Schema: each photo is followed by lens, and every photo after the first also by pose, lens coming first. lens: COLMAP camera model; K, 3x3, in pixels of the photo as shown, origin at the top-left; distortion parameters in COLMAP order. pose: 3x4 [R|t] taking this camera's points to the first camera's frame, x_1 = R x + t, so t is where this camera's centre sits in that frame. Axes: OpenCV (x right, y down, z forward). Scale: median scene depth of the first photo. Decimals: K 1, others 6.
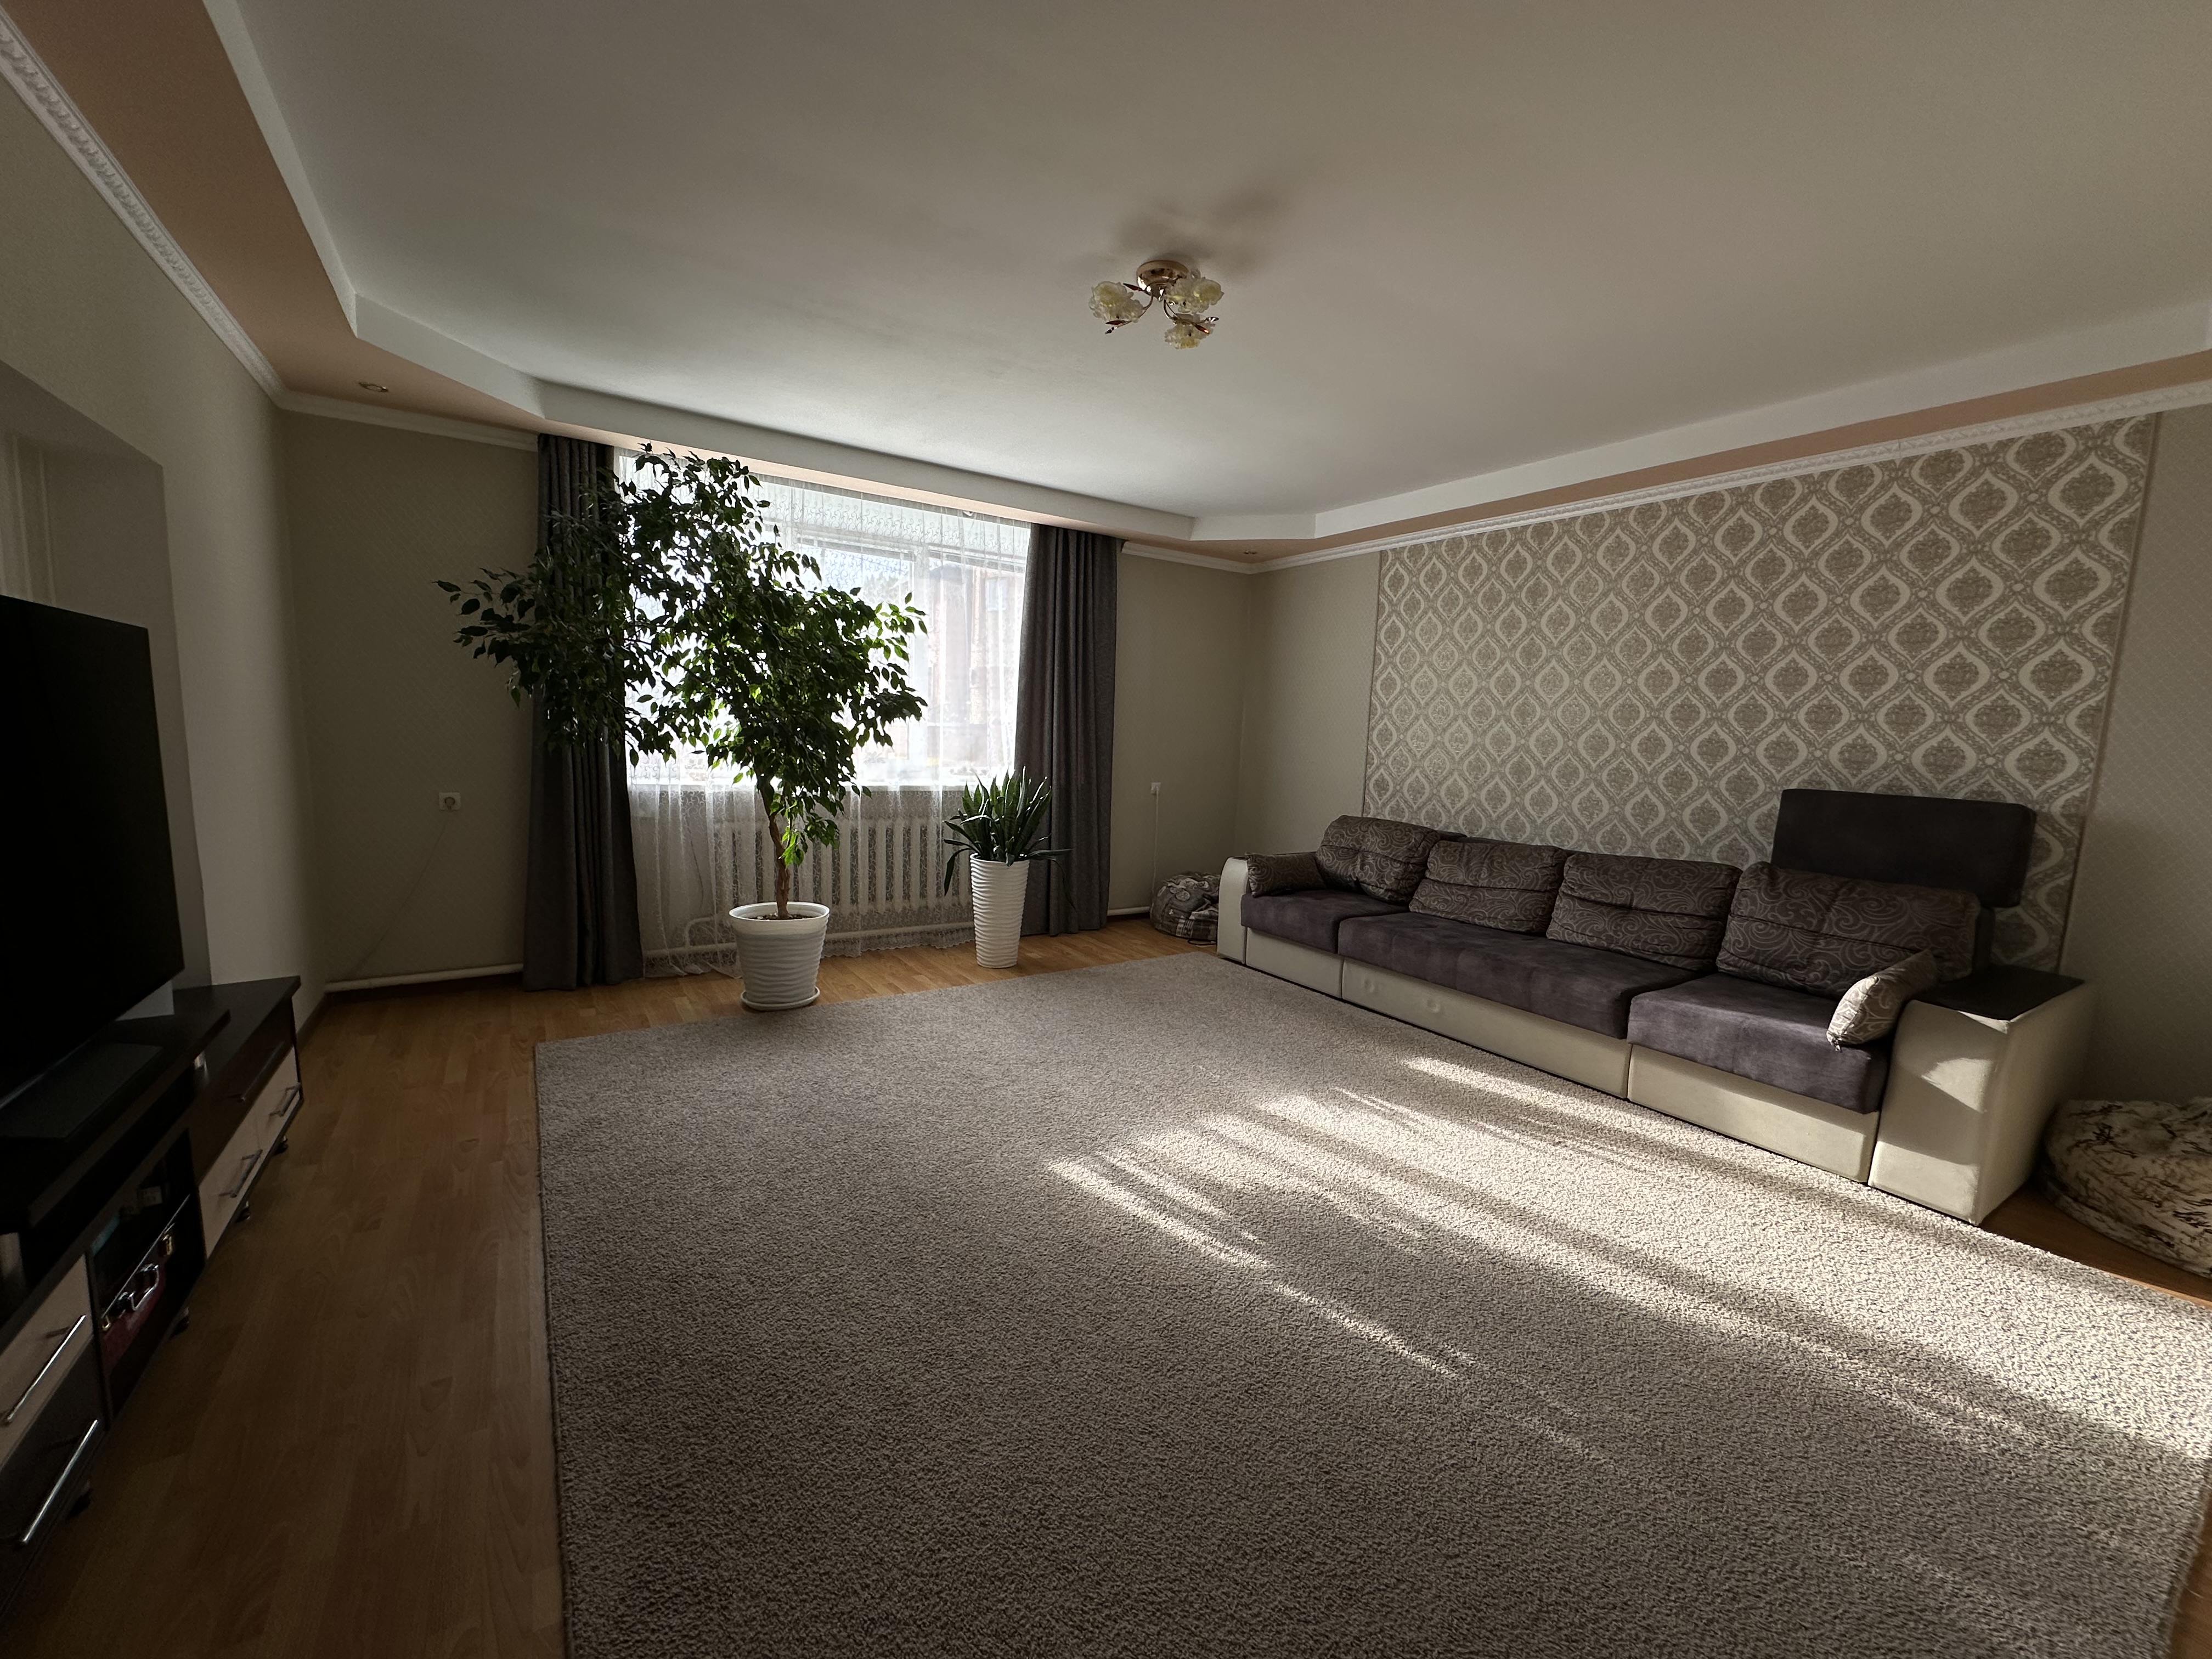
lens RADIAL K [[877.8, 0, 1102.8], [0, 877.8, 825.1], [0, 0, 1]] dist [-0.002285, 0.001738]
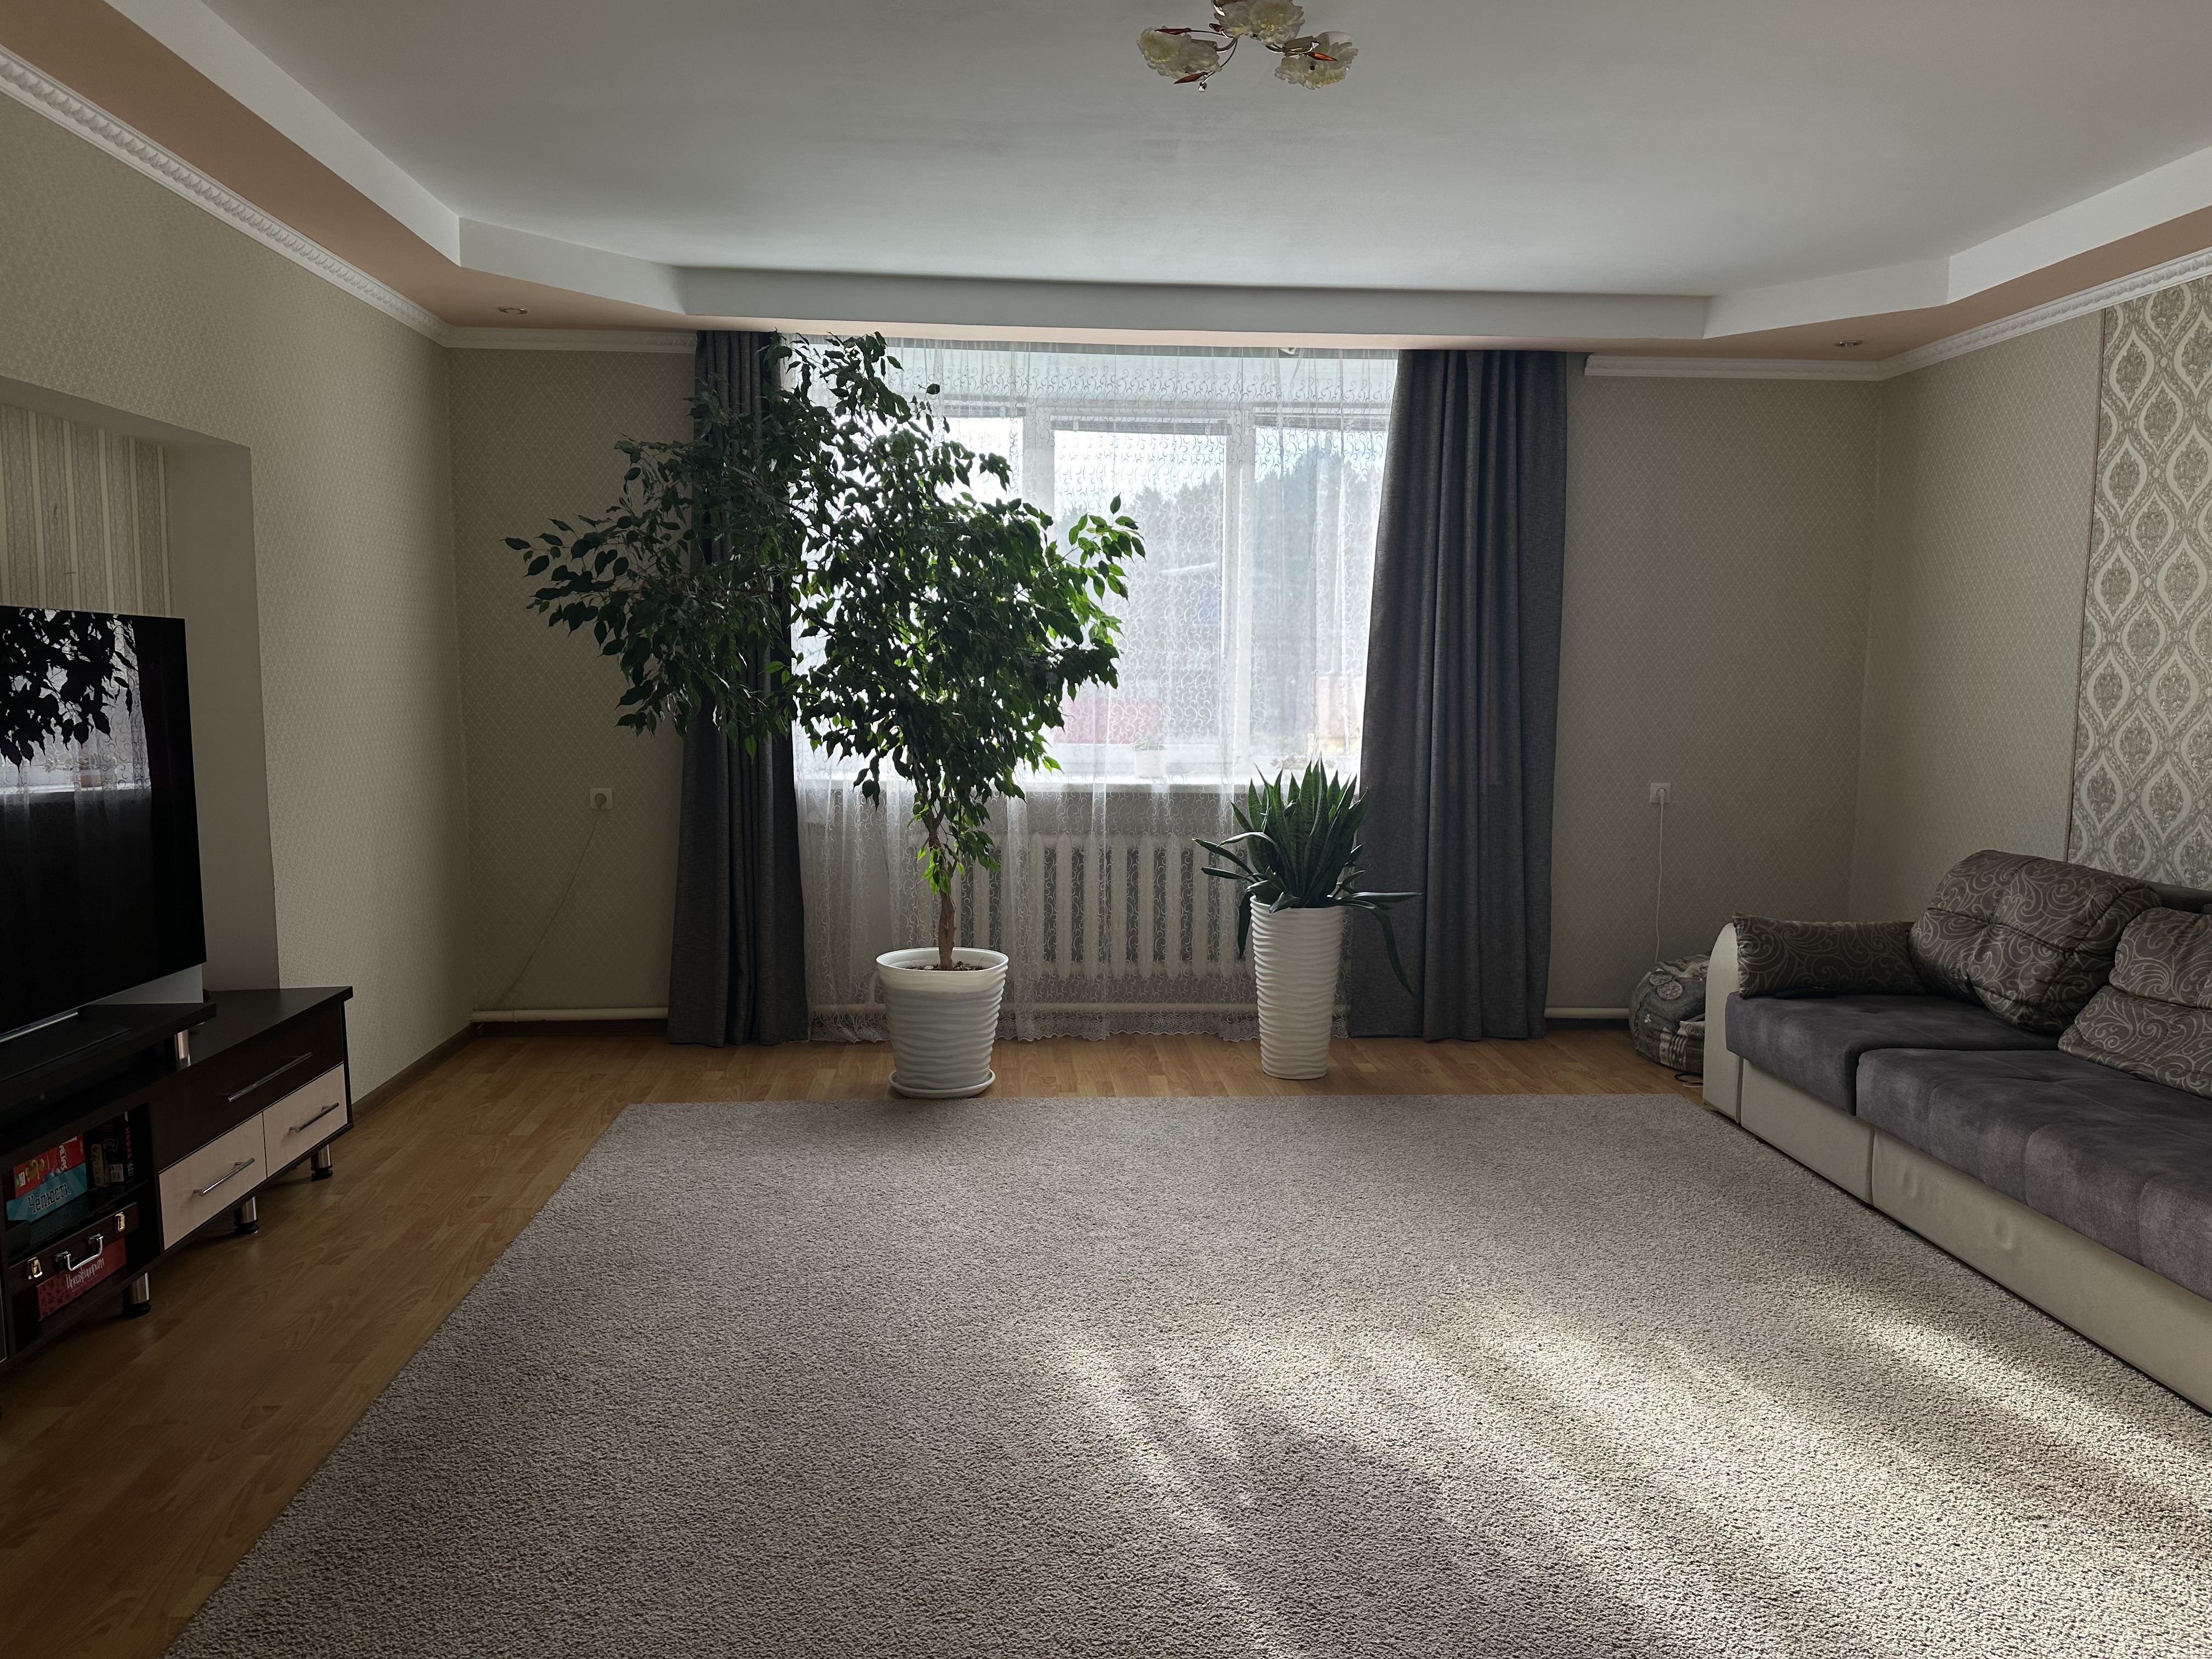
lens RADIAL K [[1536.9, 0, 1109.0], [0, 1536.9, 818.2], [0, 0, 1]] dist [0.070962, -0.083914]
pose [[0.874037, 0.017626, -0.485540, 0.341054], [-0.030198, 0.999380, -0.018082, 0.002207], [0.484920, 0.030466, 0.874027, -0.018688]]
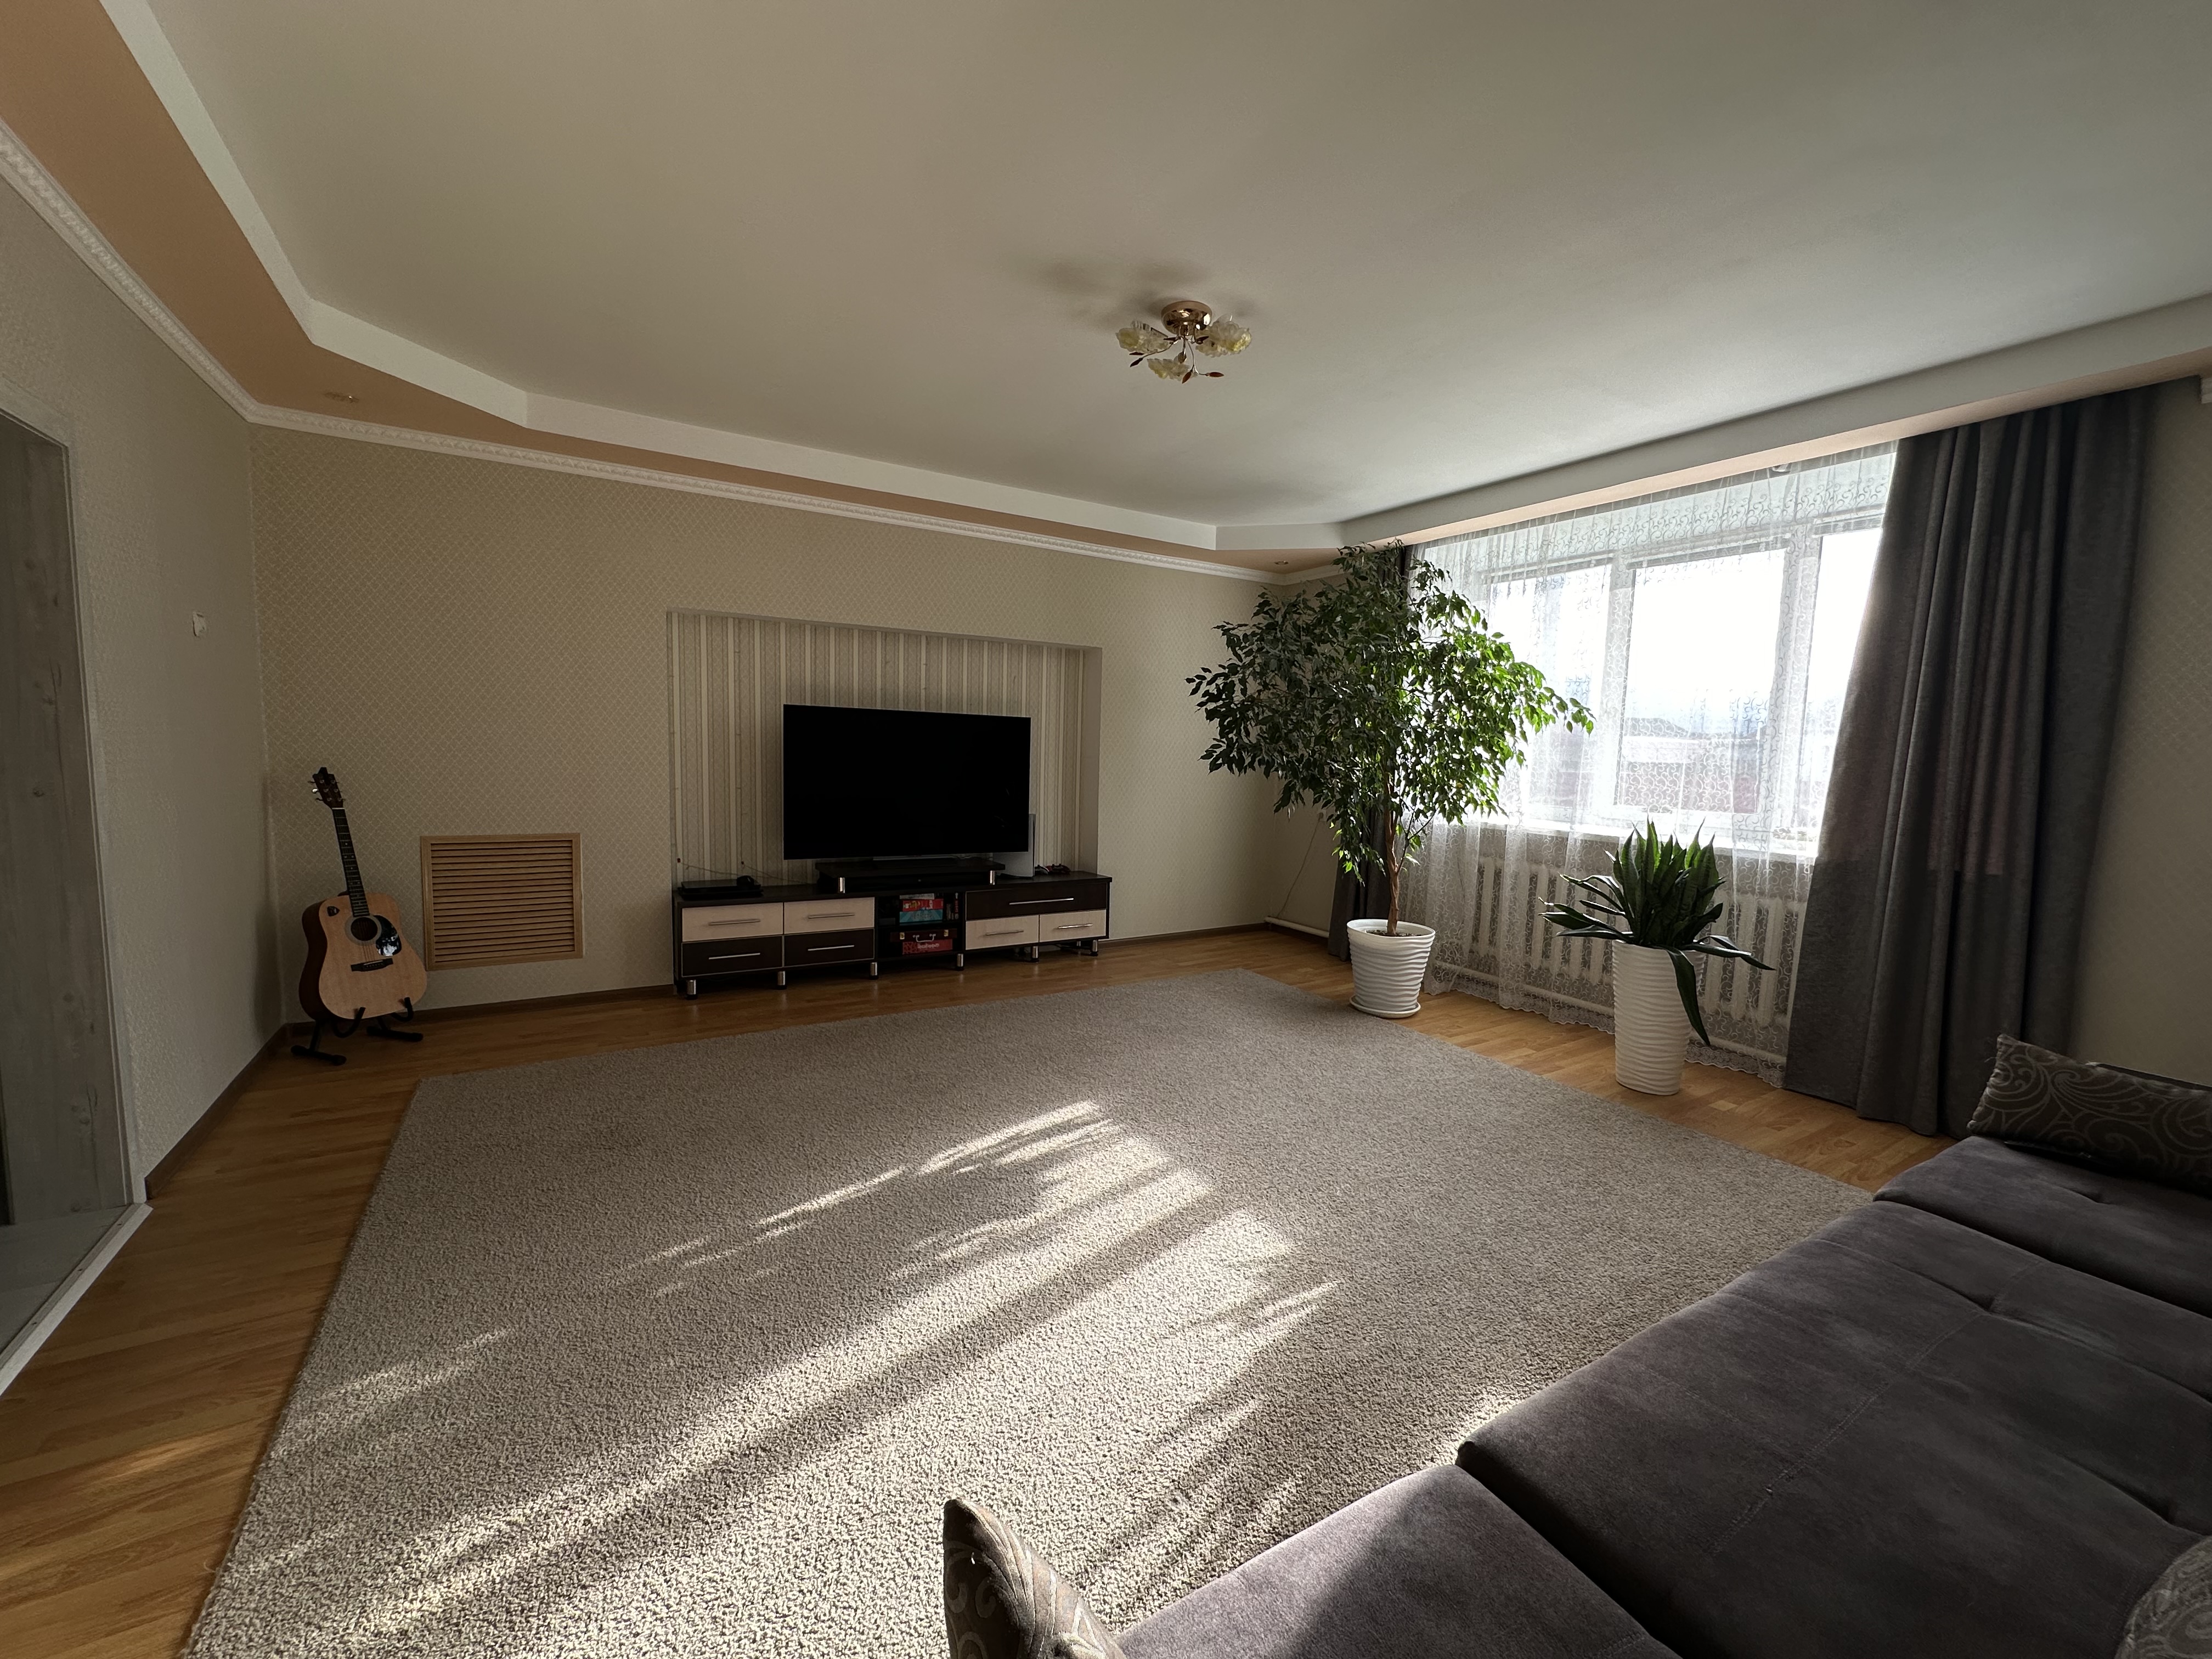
lens RADIAL K [[877.8, 0, 1110.8], [0, 877.8, 827.2], [0, 0, 1]] dist [-0.002285, 0.001738]
pose [[-0.026072, 0.058016, -0.997975, 0.727768], [-0.138638, 0.988457, 0.061085, -0.046184], [0.990000, 0.139950, -0.017728, 0.639900]]
